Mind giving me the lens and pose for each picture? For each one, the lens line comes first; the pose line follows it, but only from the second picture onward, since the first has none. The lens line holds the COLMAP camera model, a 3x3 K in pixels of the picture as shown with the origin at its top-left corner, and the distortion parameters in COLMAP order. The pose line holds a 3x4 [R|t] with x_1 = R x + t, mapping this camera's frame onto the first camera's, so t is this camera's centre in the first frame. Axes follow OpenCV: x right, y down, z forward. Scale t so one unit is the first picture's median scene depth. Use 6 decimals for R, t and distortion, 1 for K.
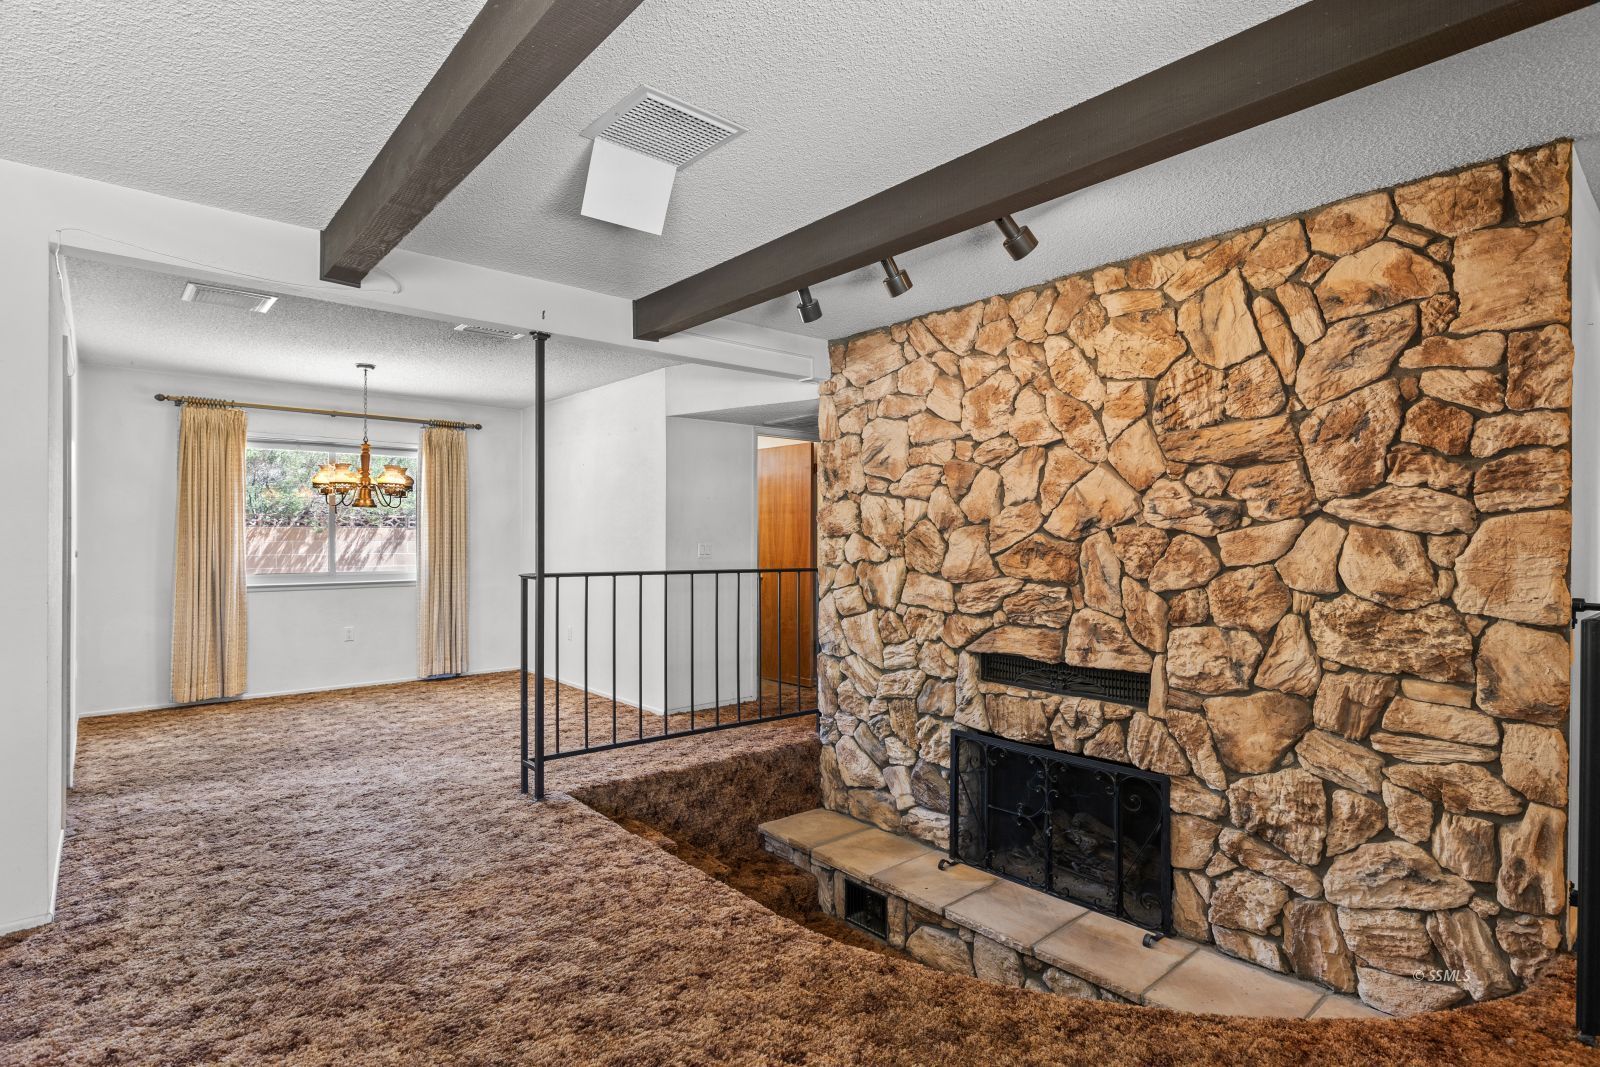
lens RADIAL K [[801.0, 0, 803.6], [0, 801.0, 536.7], [0, 0, 1]] dist [-0.004435, 0.001871]
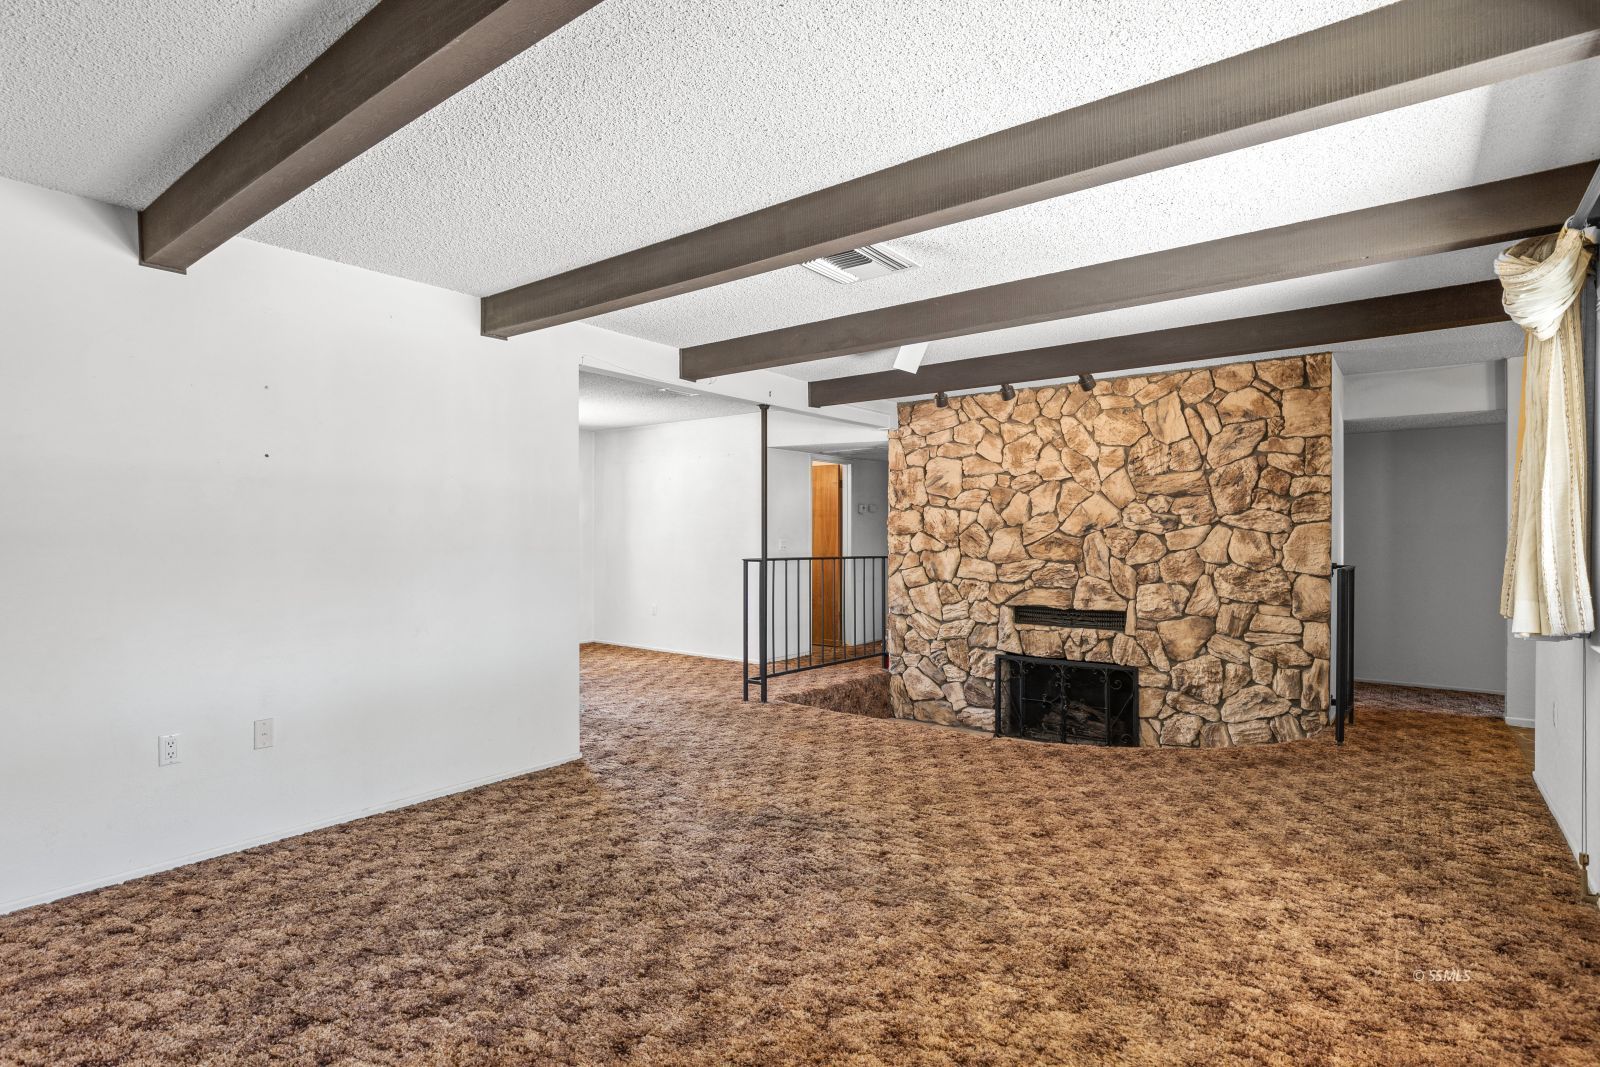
lens RADIAL K [[801.0, 0, 796.1], [0, 801.0, 534.5], [0, 0, 1]] dist [-0.004435, 0.001871]
pose [[0.981635, -0.000951, 0.190767, -0.673174], [0.000945, 1.000000, 0.000125, -0.000899], [-0.190767, 0.000057, 0.981635, -0.653012]]
